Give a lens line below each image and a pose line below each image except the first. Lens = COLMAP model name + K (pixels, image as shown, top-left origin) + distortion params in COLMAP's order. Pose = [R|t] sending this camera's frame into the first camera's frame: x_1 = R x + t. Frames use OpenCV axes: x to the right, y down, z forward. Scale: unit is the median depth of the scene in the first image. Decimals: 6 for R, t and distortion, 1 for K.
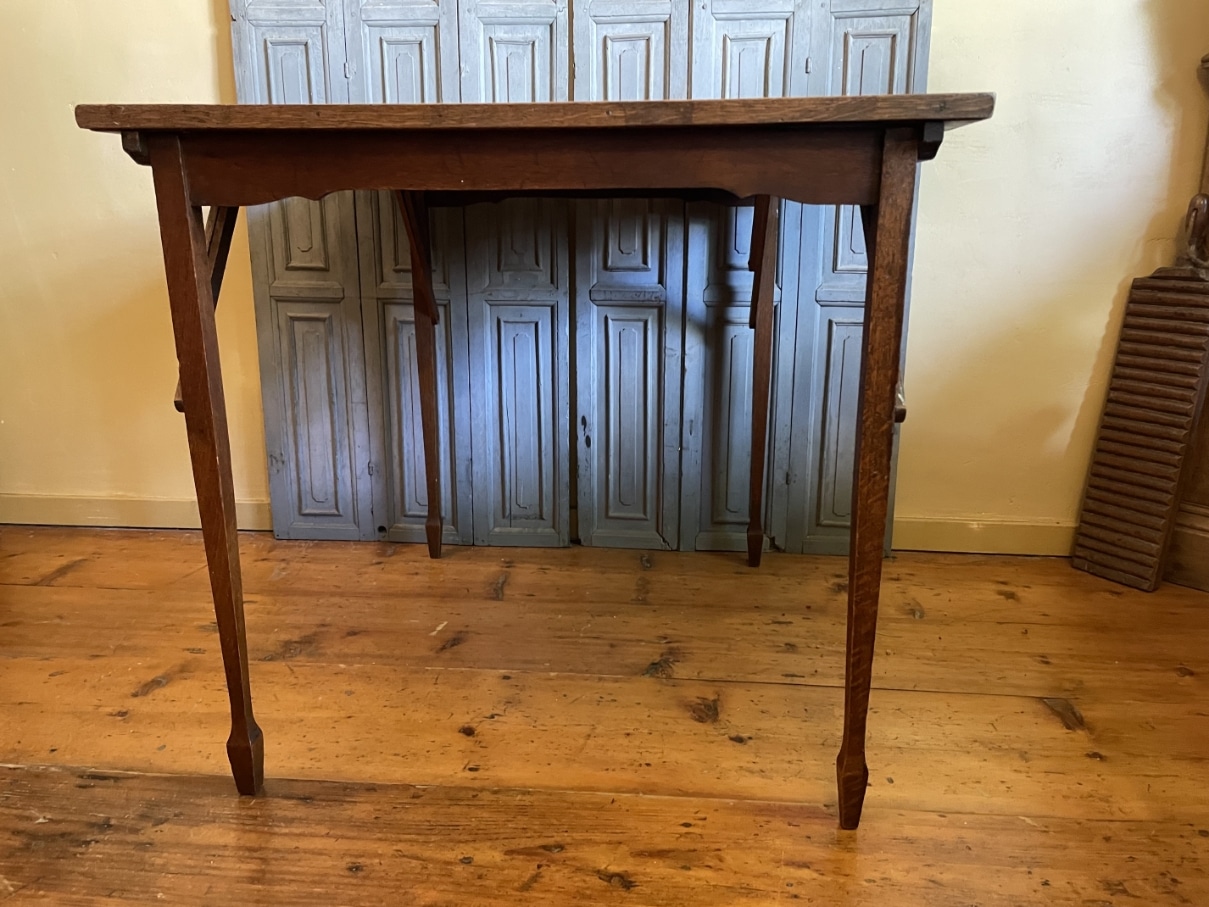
lens RADIAL K [[923.3, 0, 595.8], [0, 923.3, 436.7], [0, 0, 1]] dist [0.084546, -0.123214]
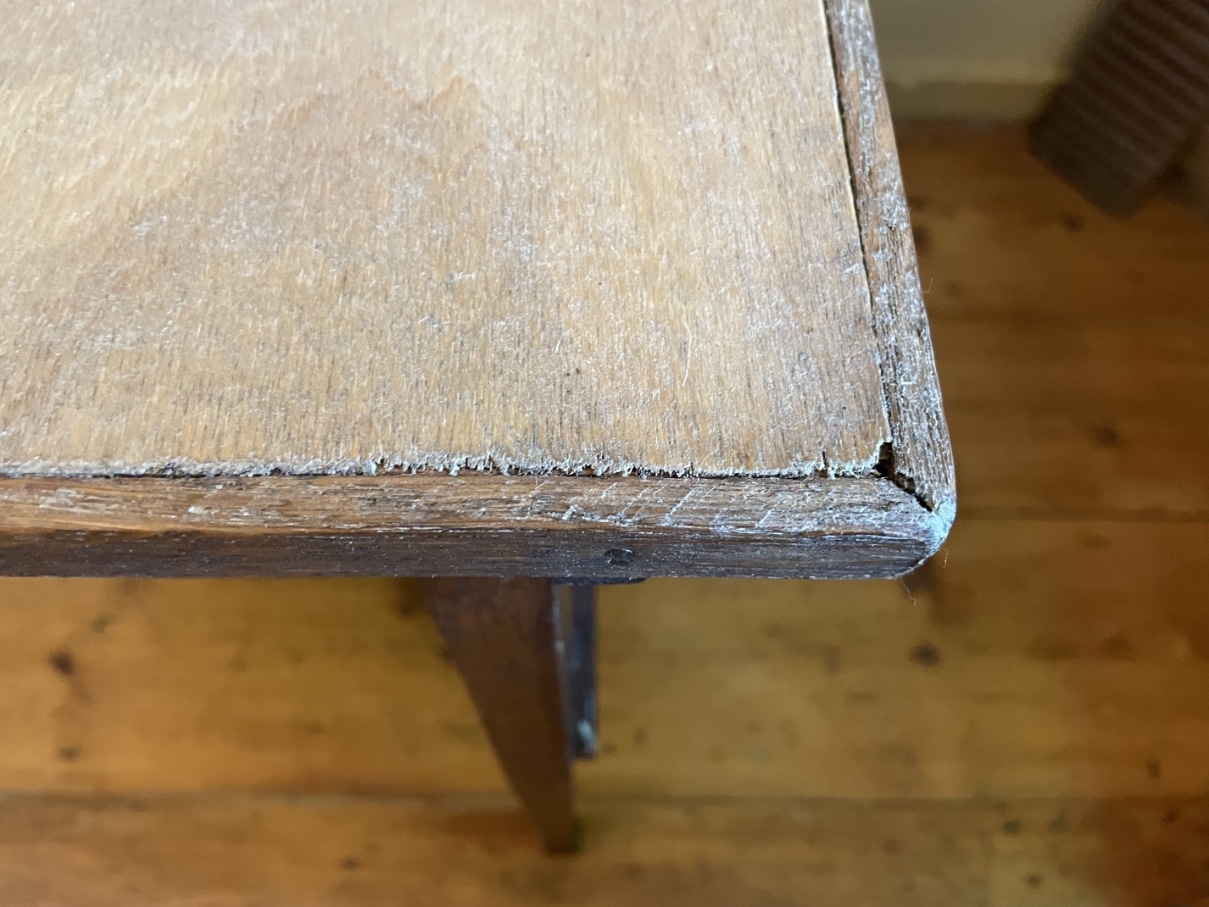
lens RADIAL K [[923.3, 0, 614.8], [0, 923.3, 457.0], [0, 0, 1]] dist [0.084546, -0.123214]
pose [[0.997039, -0.060250, 0.047775, 0.194796], [0.004176, 0.662834, 0.748755, -0.257879], [-0.076779, -0.746339, 0.661123, 0.485707]]
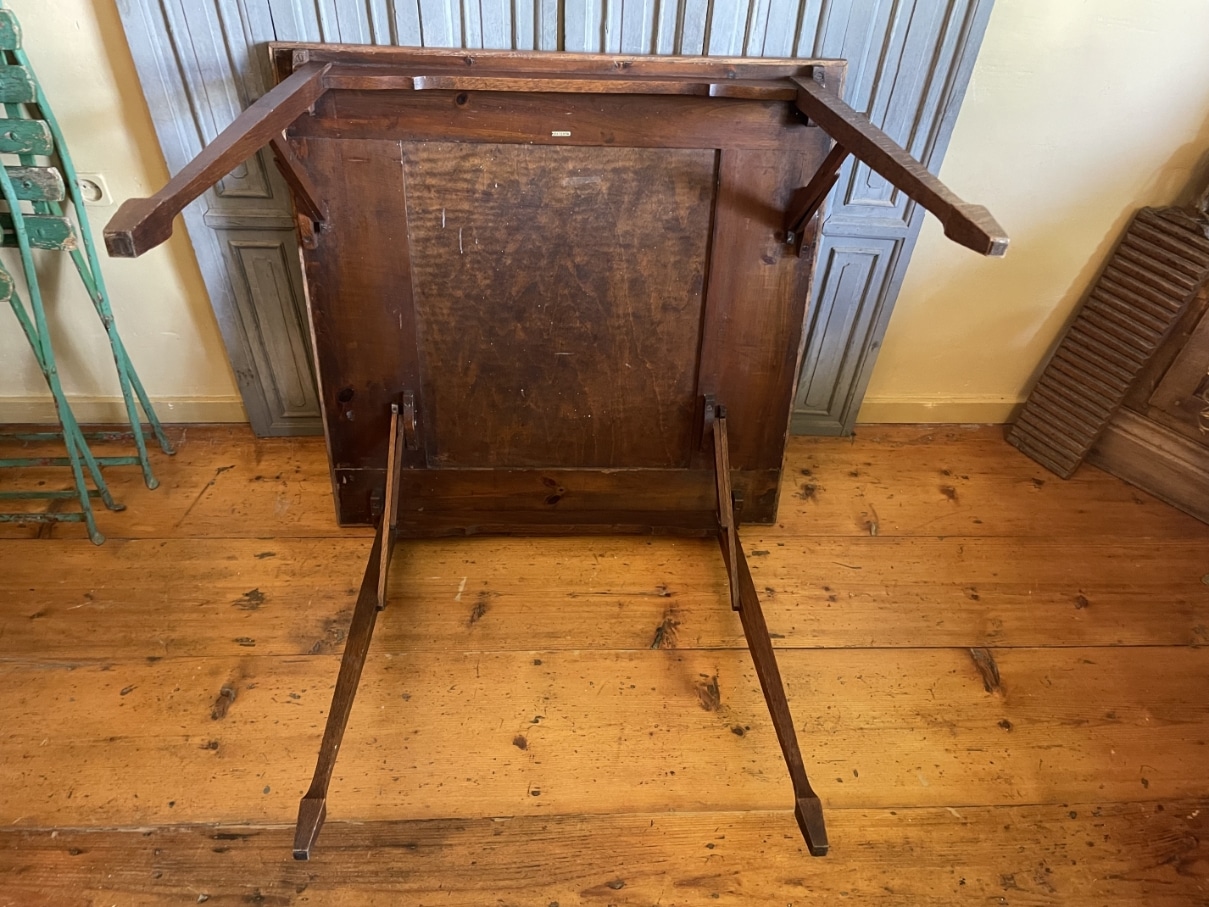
lens RADIAL K [[923.3, 0, 605.0], [0, 923.3, 445.4], [0, 0, 1]] dist [0.084546, -0.123214]
pose [[0.990945, -0.062405, 0.118889, -0.118104], [-0.011738, 0.841779, 0.539695, -0.528864], [-0.133758, -0.536203, 0.833424, 0.145865]]
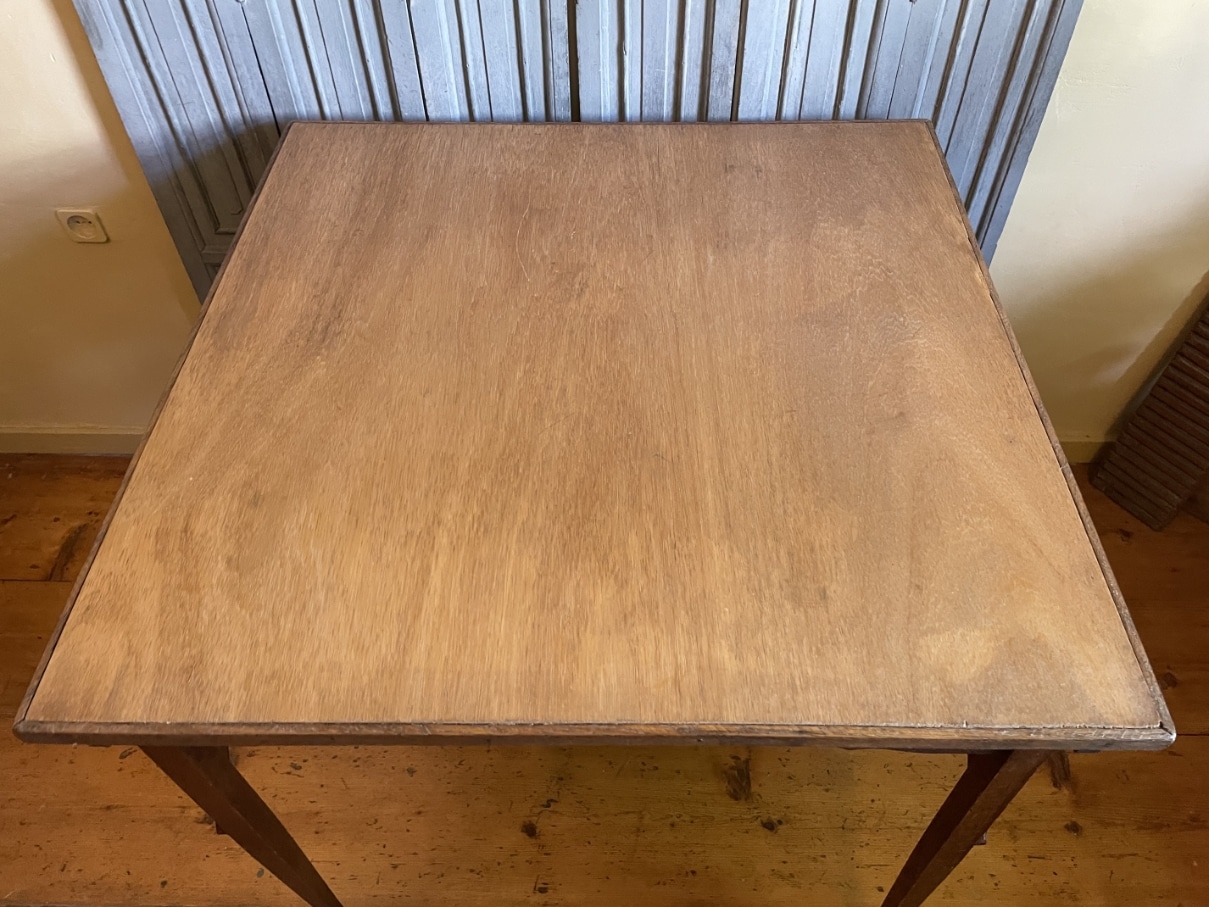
lens RADIAL K [[923.3, 0, 612.8], [0, 923.3, 444.1], [0, 0, 1]] dist [0.084546, -0.123214]
pose [[0.997818, -0.054659, 0.037025, -0.042997], [0.023576, 0.818869, 0.573496, -0.560922], [-0.061666, -0.571372, 0.818371, 0.270739]]
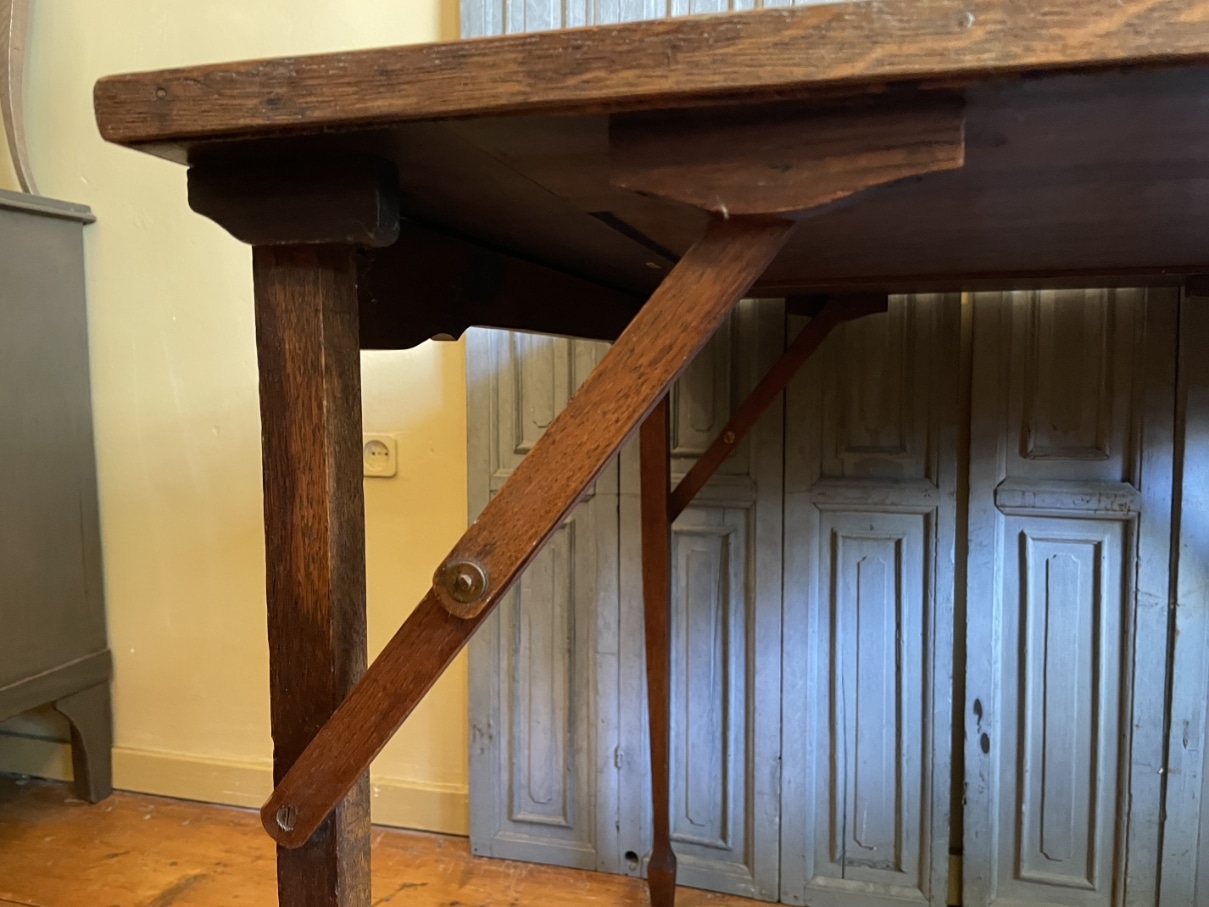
lens RADIAL K [[923.3, 0, 609.6], [0, 923.3, 443.2], [0, 0, 1]] dist [0.084546, -0.123214]
pose [[0.981852, 0.008355, -0.189465, -0.157230], [-0.039318, 0.986291, -0.160261, -0.093467], [0.185529, 0.164802, 0.968720, 0.413210]]
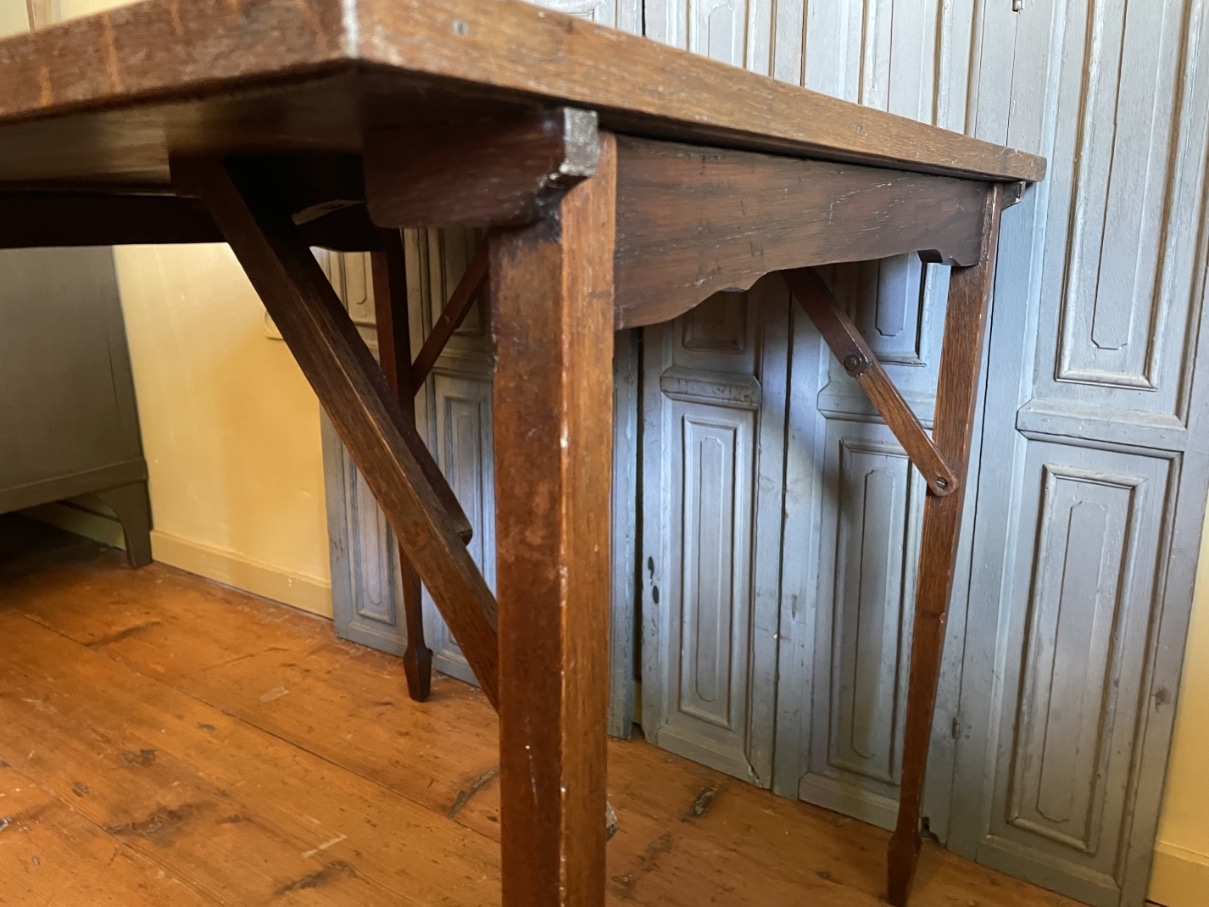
lens RADIAL K [[923.3, 0, 616.3], [0, 923.3, 447.7], [0, 0, 1]] dist [0.084546, -0.123214]
pose [[0.873133, 0.110111, -0.474884, 0.329828], [-0.111450, 0.993445, 0.025435, -0.138748], [0.474572, 0.030717, 0.879681, 0.459078]]
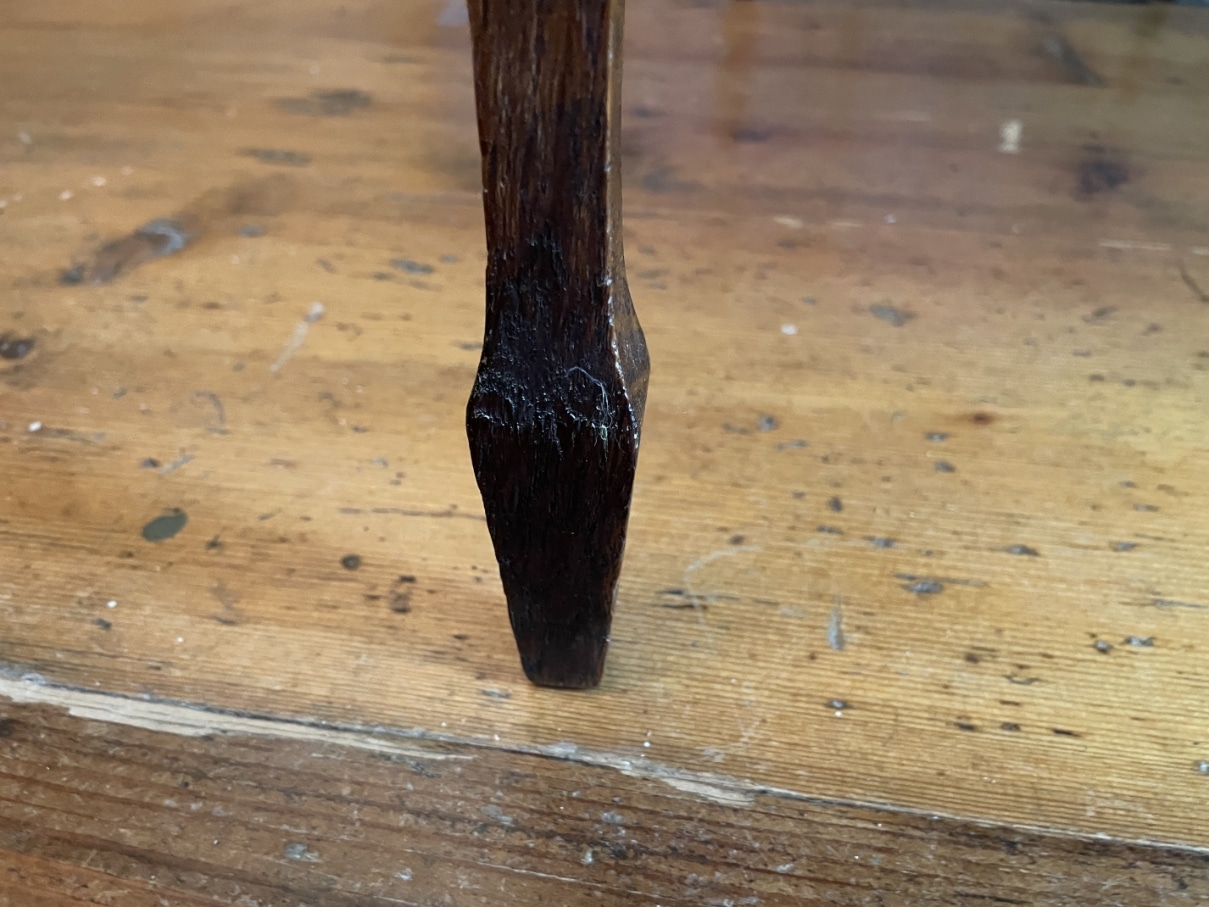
lens RADIAL K [[923.3, 0, 607.5], [0, 923.3, 485.9], [0, 0, 1]] dist [0.084546, -0.123214]
pose [[0.996489, 0.058930, -0.059470, -0.276892], [-0.028937, 0.908973, 0.415848, 0.184506], [0.078563, -0.412668, 0.907487, 0.642620]]
